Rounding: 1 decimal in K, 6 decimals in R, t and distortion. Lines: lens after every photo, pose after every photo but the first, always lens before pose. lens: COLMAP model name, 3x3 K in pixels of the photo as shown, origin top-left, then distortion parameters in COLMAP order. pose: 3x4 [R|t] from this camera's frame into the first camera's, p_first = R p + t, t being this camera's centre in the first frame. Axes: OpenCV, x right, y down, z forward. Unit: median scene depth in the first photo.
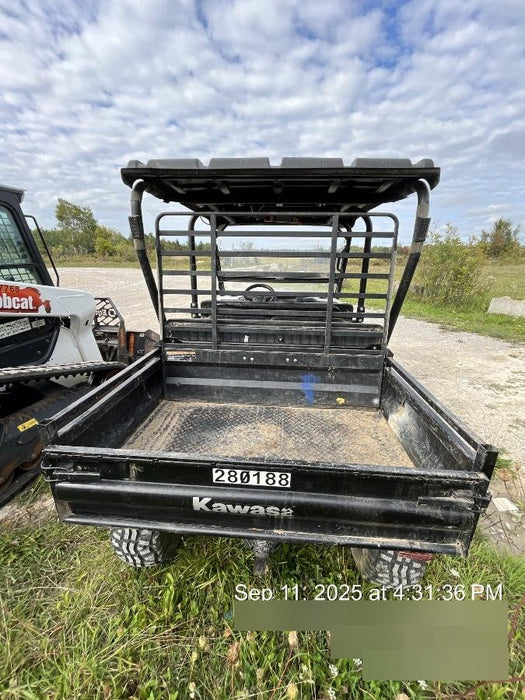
lens RADIAL K [[280.8, 0, 264.6], [0, 280.8, 350.3], [0, 0, 1]] dist [-0.002237, 0.000157]
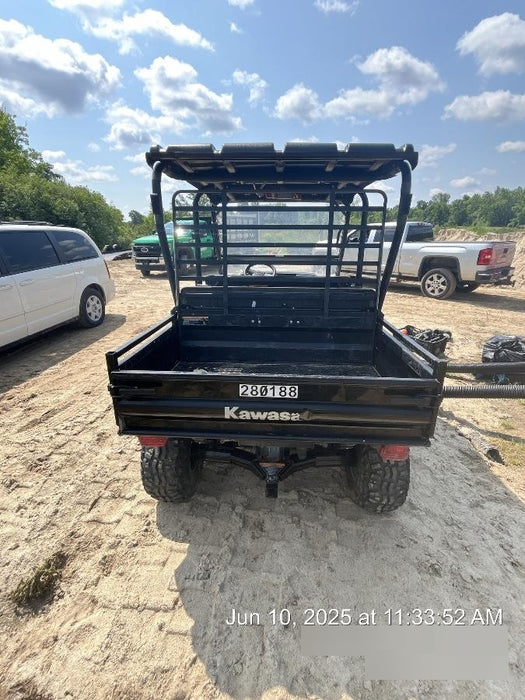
lens RADIAL K [[325.9, 0, 264.1], [0, 325.9, 346.7], [0, 0, 1]] dist [0.005162, 0.000094]
pose [[0.999760, -0.013081, 0.017589, -0.057786], [0.013081, 0.999914, 0.000120, 0.151191], [-0.017589, 0.000110, 0.999845, -0.340970]]
